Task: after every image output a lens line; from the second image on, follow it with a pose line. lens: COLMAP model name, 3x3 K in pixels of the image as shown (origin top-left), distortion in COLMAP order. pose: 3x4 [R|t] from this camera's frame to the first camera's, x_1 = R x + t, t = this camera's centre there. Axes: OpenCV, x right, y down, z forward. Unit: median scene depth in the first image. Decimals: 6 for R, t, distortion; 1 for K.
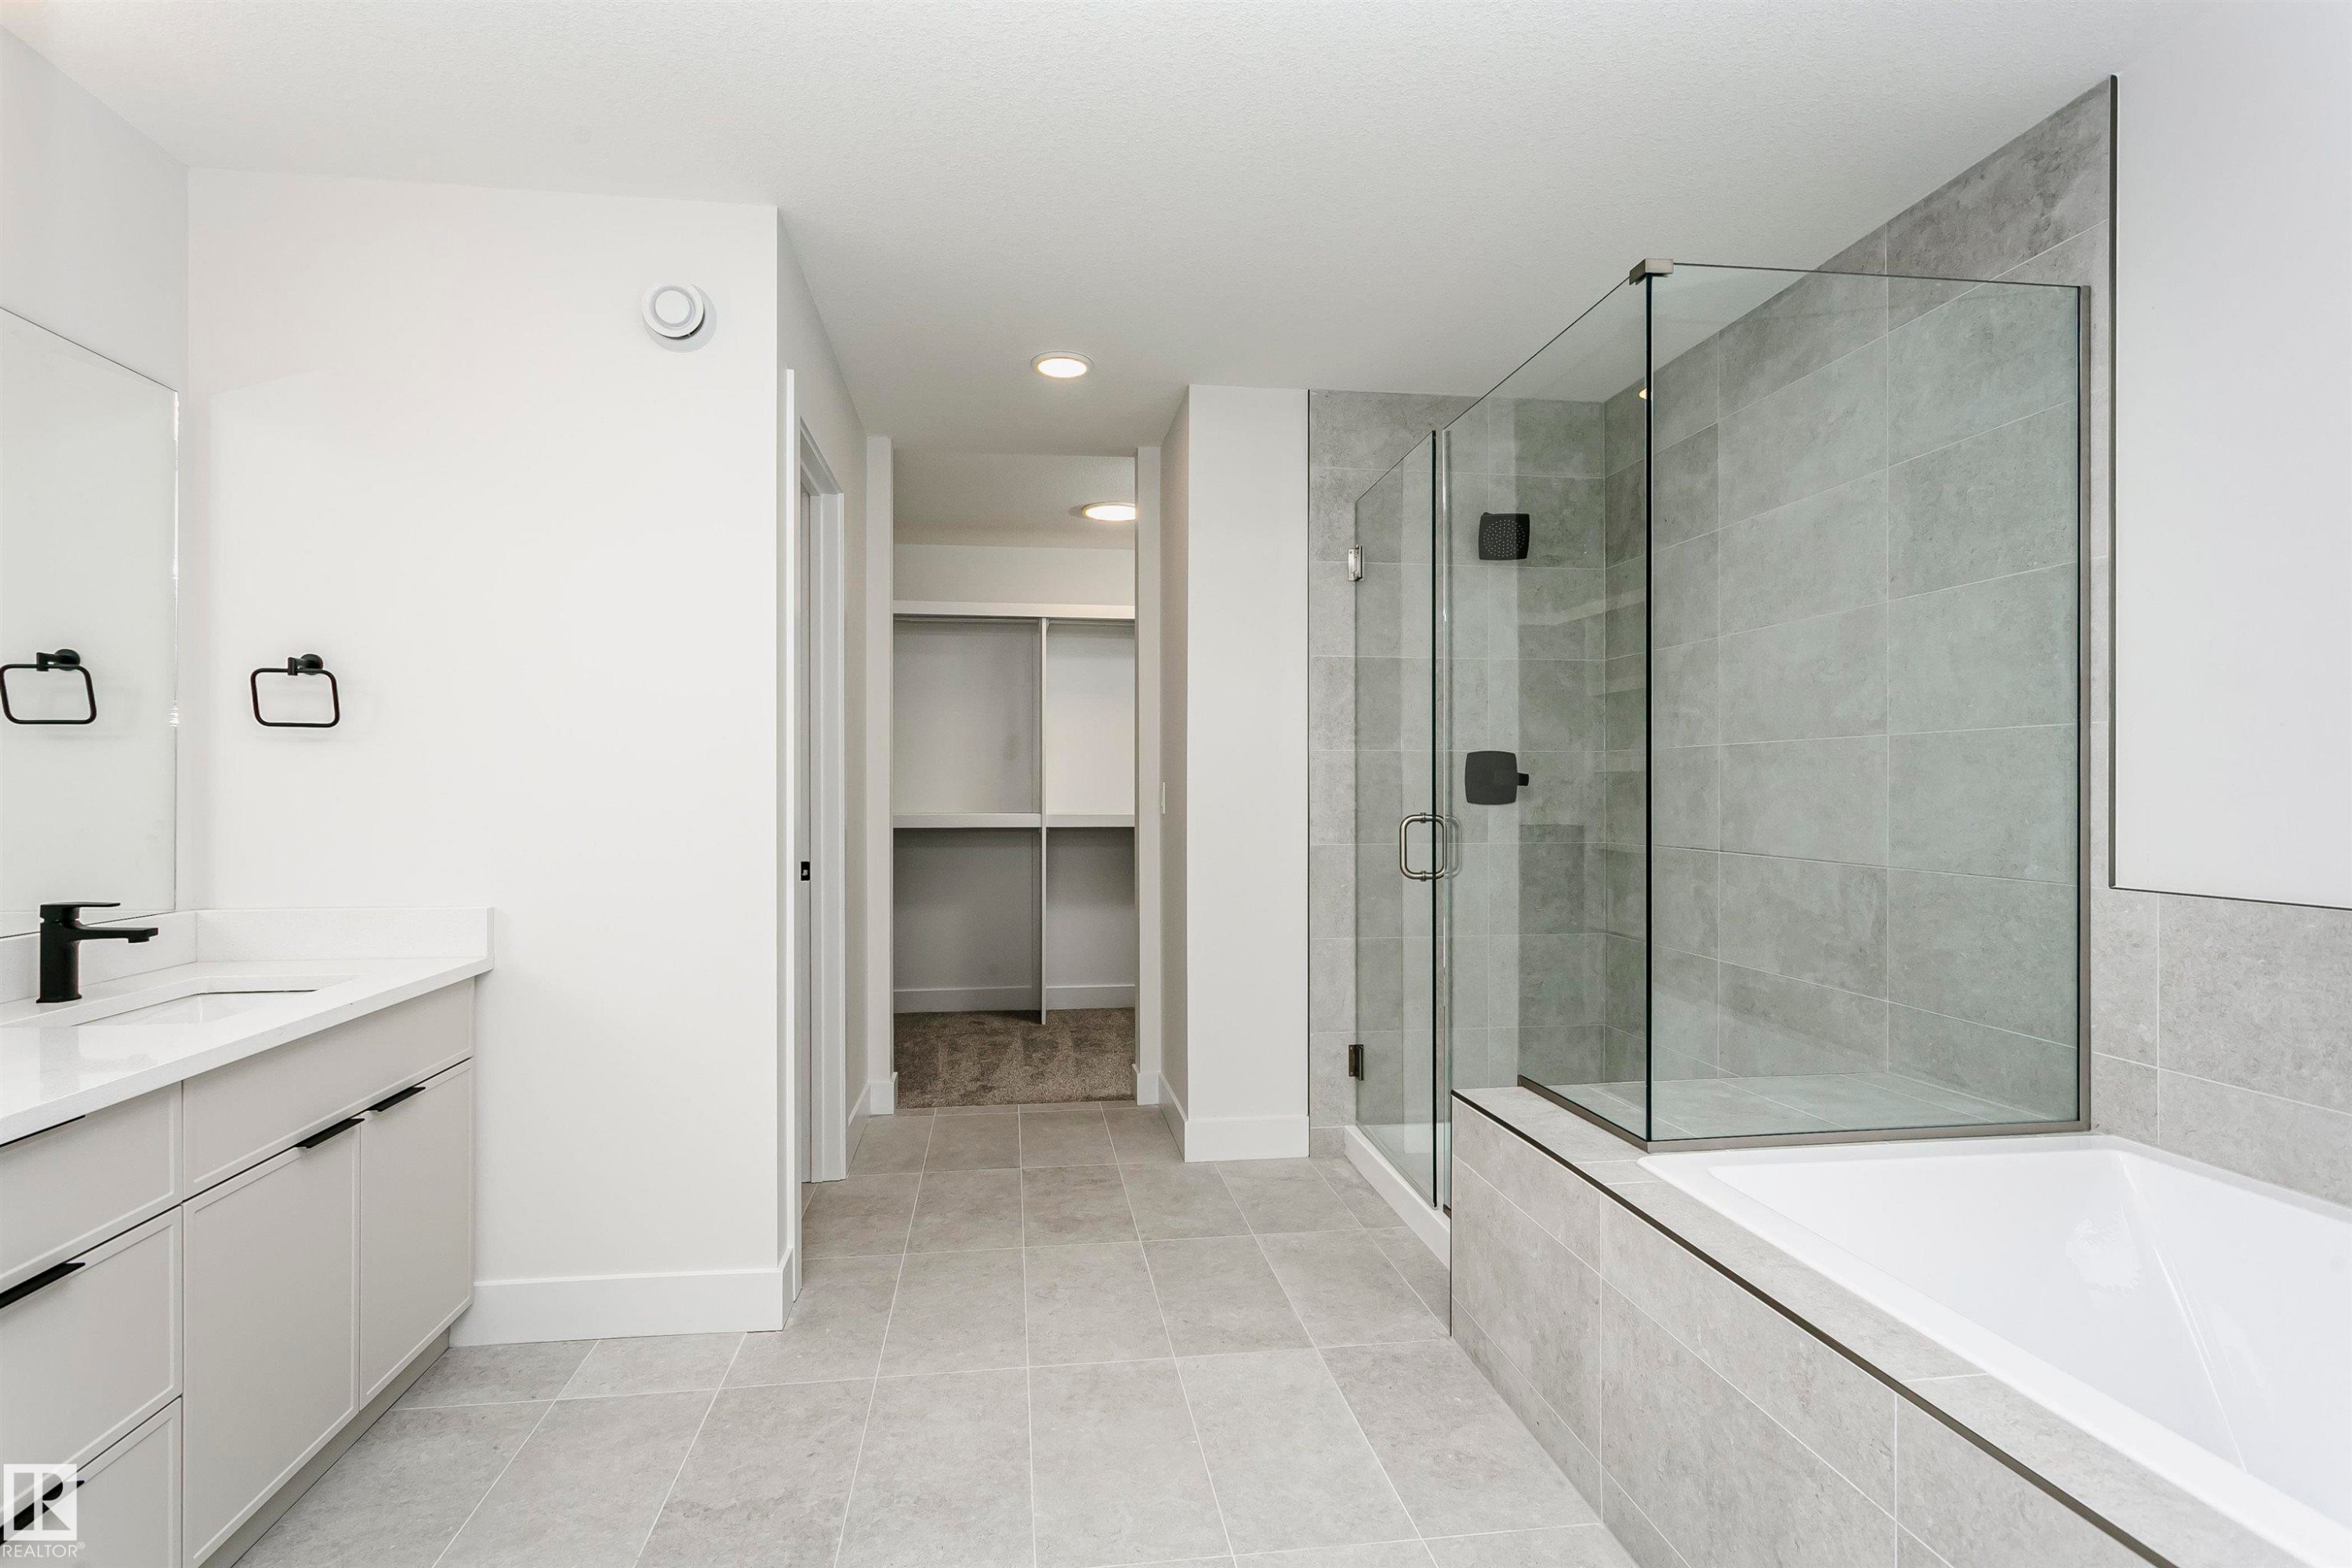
lens RADIAL K [[1140.6, 0, 1166.8], [0, 1140.6, 792.8], [0, 0, 1]] dist [0.020919, 0.000089]
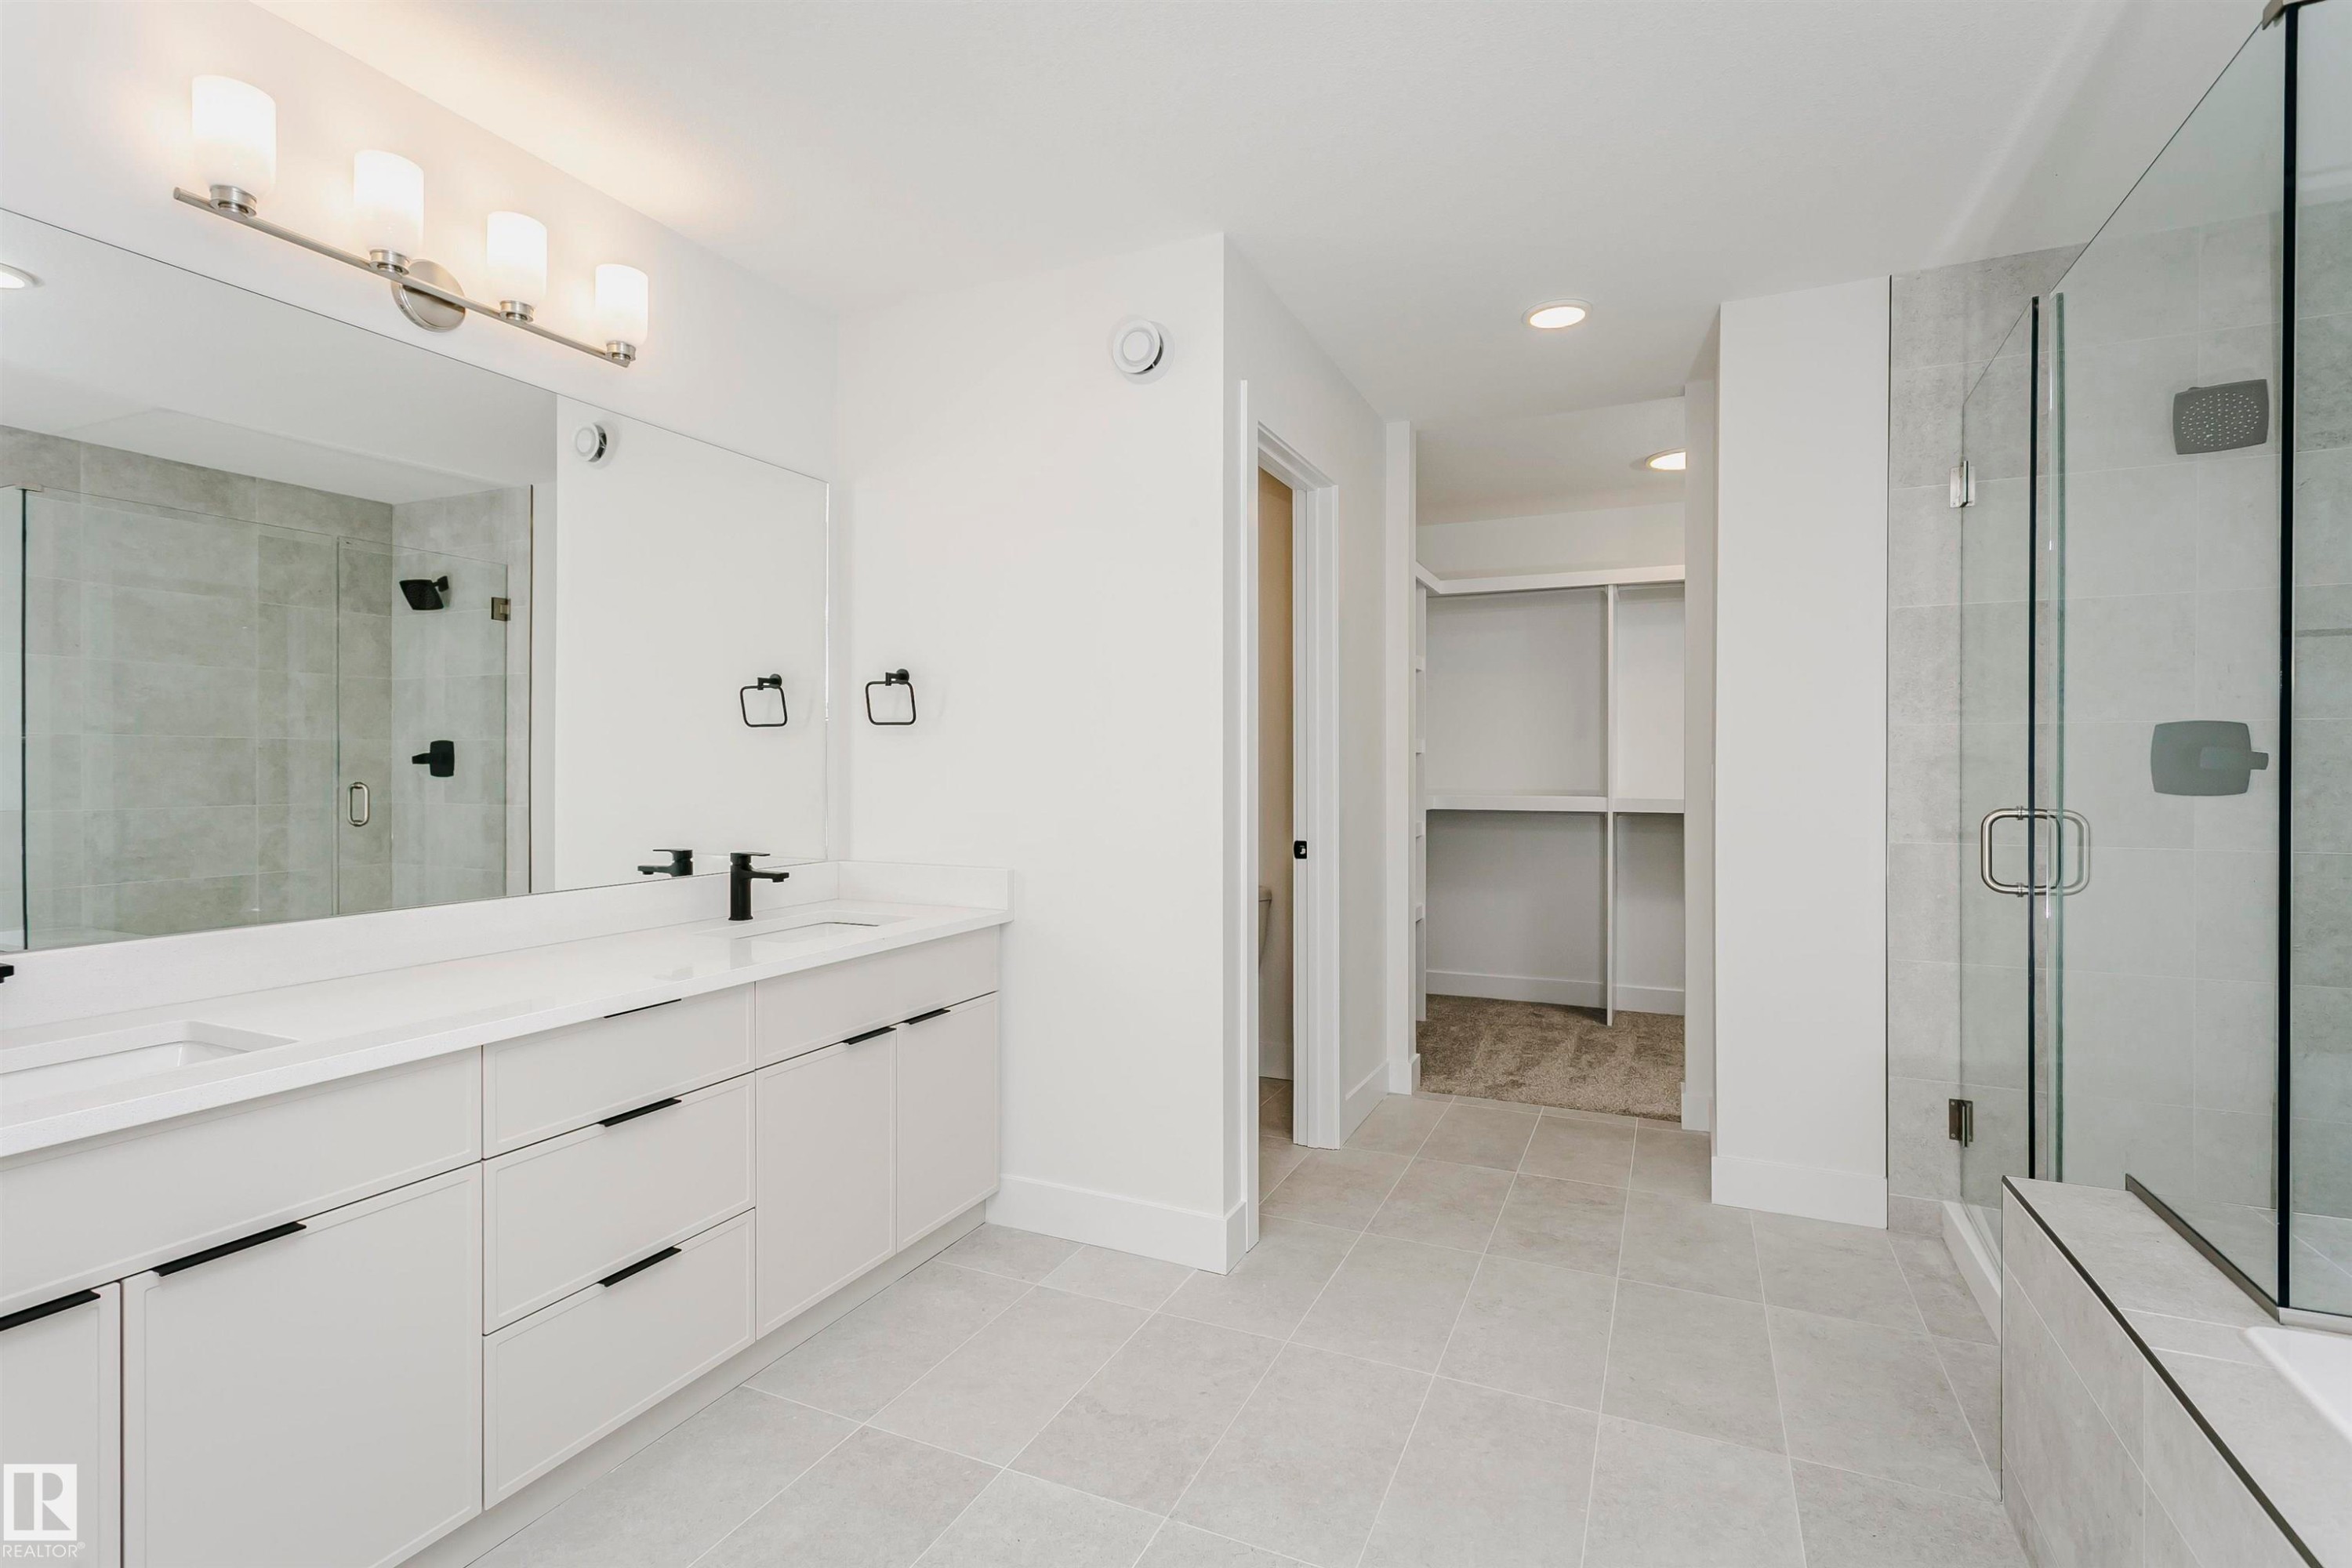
lens RADIAL K [[1140.6, 0, 1174.0], [0, 1140.6, 776.6], [0, 0, 1]] dist [0.020919, 0.000089]
pose [[0.844017, 0.004811, -0.536295, 0.159454], [-0.002451, 0.999984, 0.005113, -0.004403], [0.536311, -0.003001, 0.844015, 0.053929]]
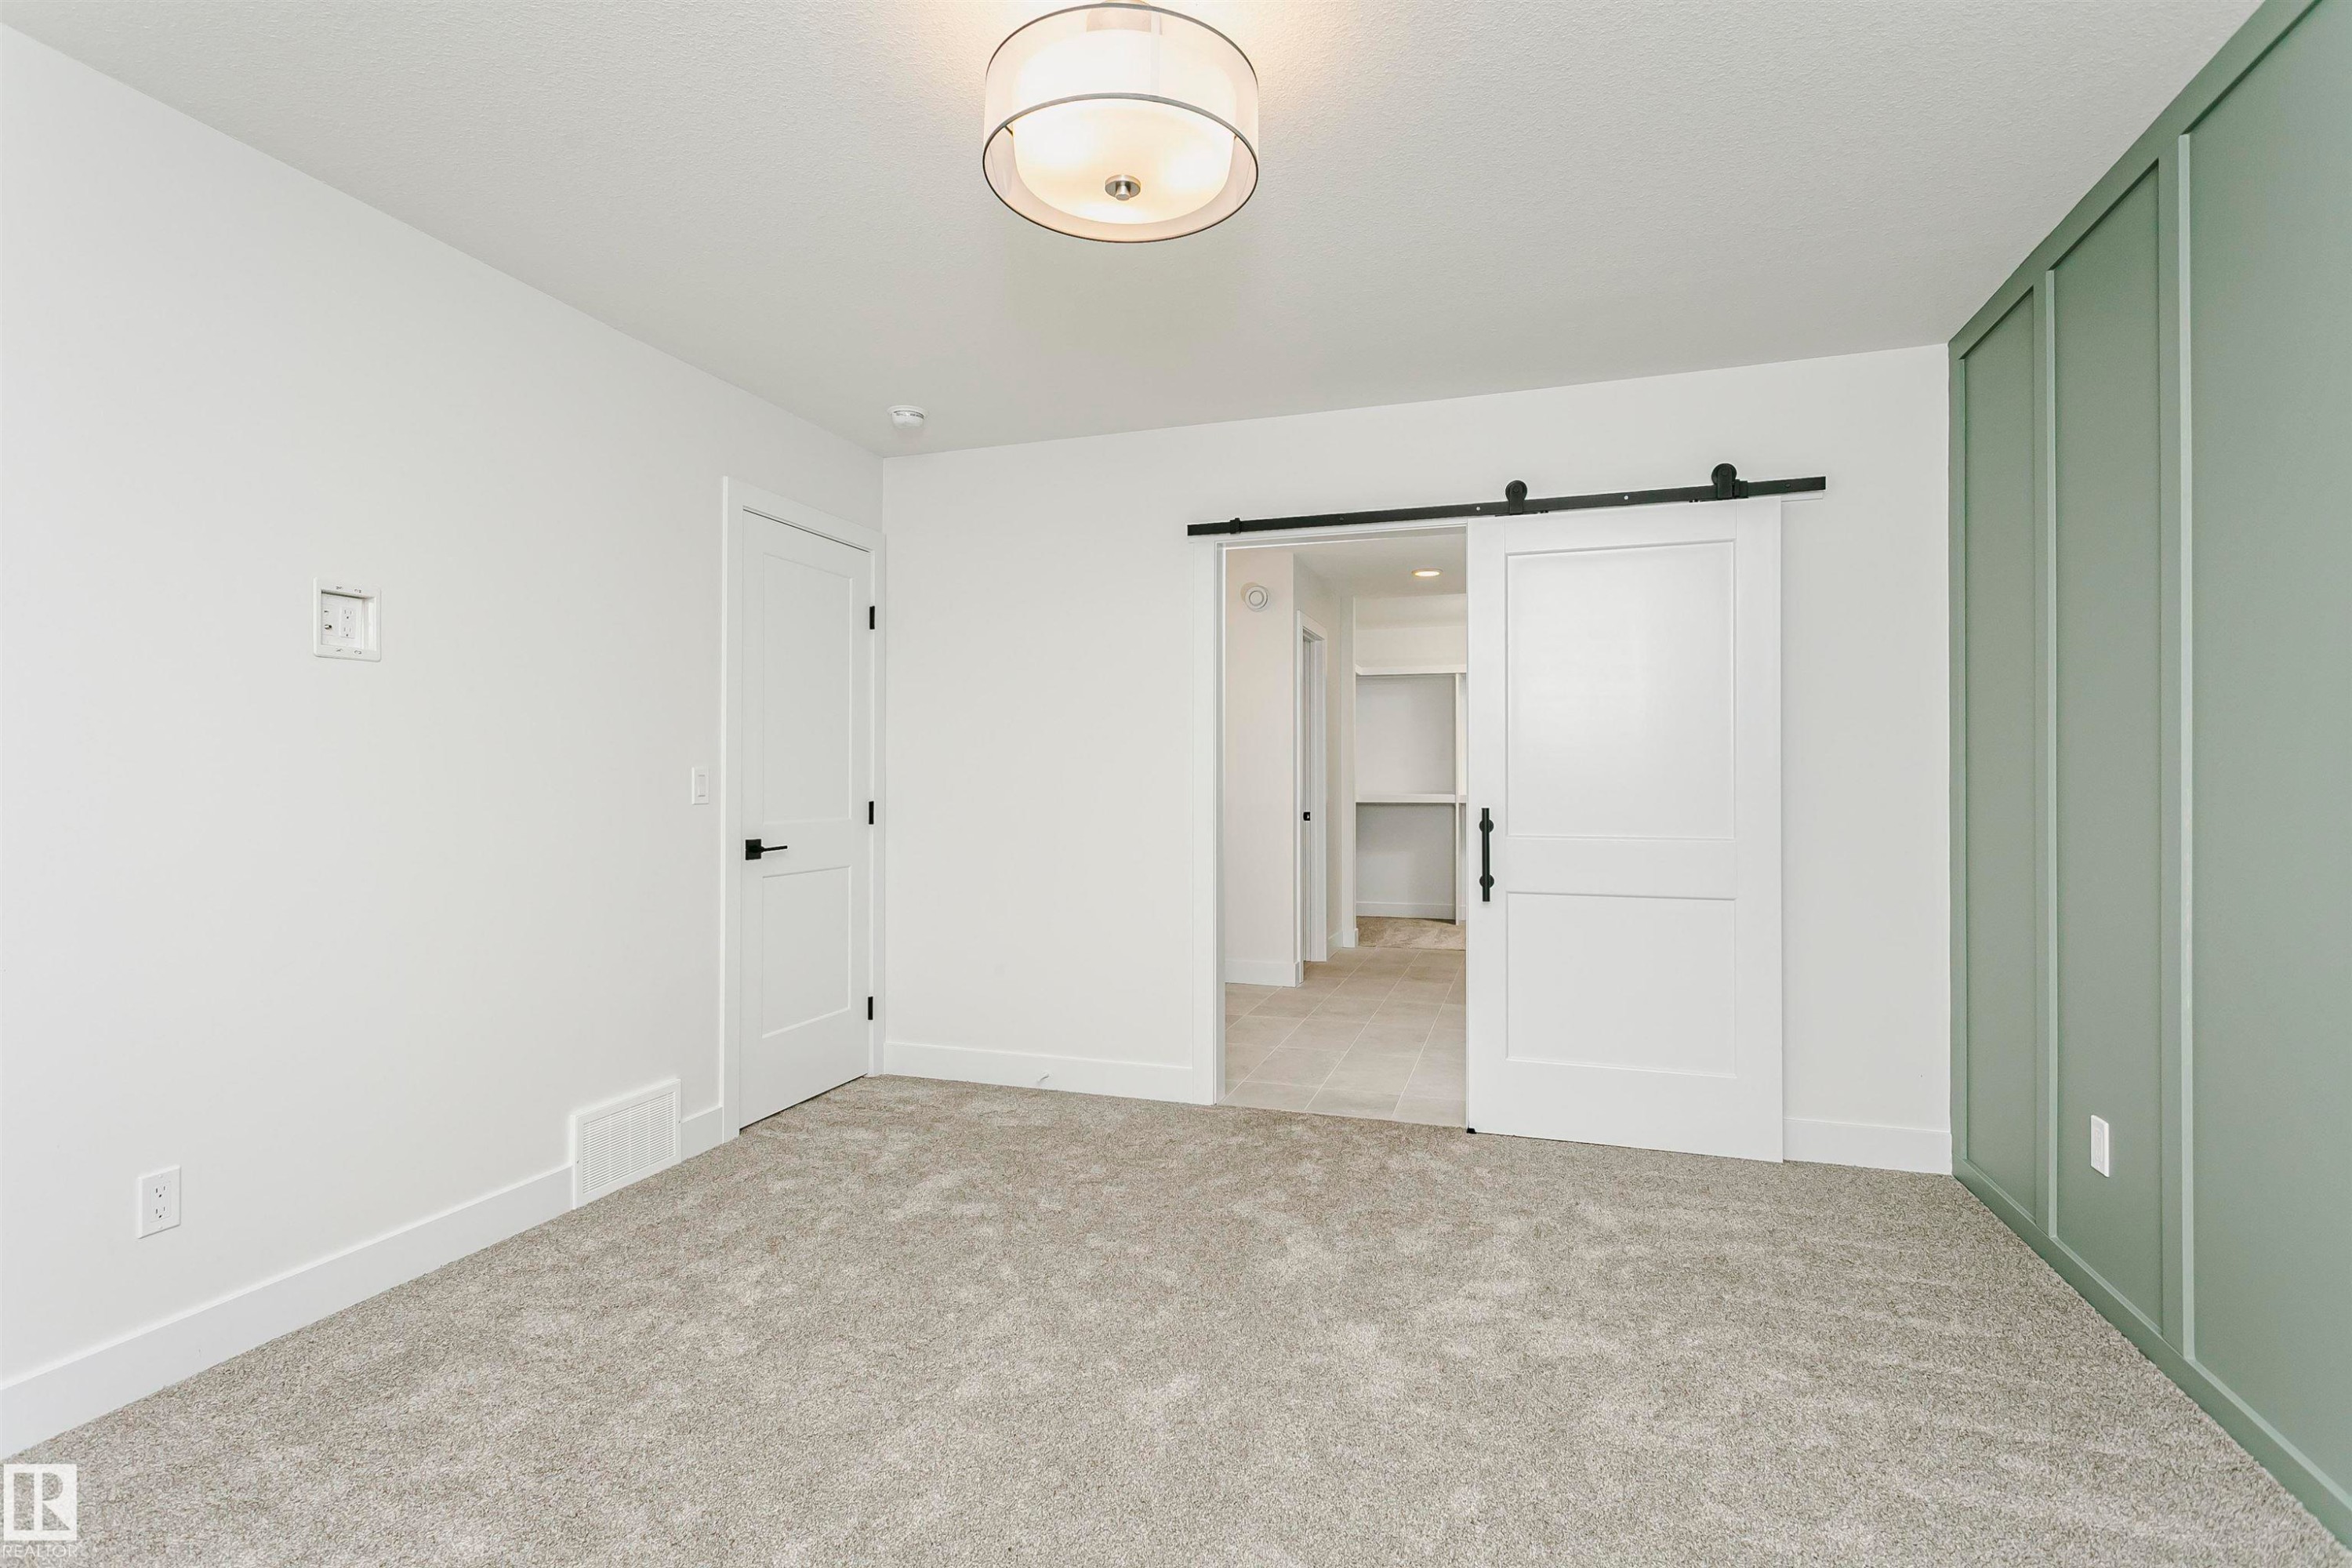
lens RADIAL K [[1140.6, 0, 1166.4], [0, 1140.6, 778.2], [0, 0, 1]] dist [0.020919, 0.000089]
pose [[0.895886, 0.005055, -0.444255, 0.422458], [-0.006022, 0.999982, -0.000765, -0.002147], [0.444243, 0.003361, 0.895900, -1.094774]]
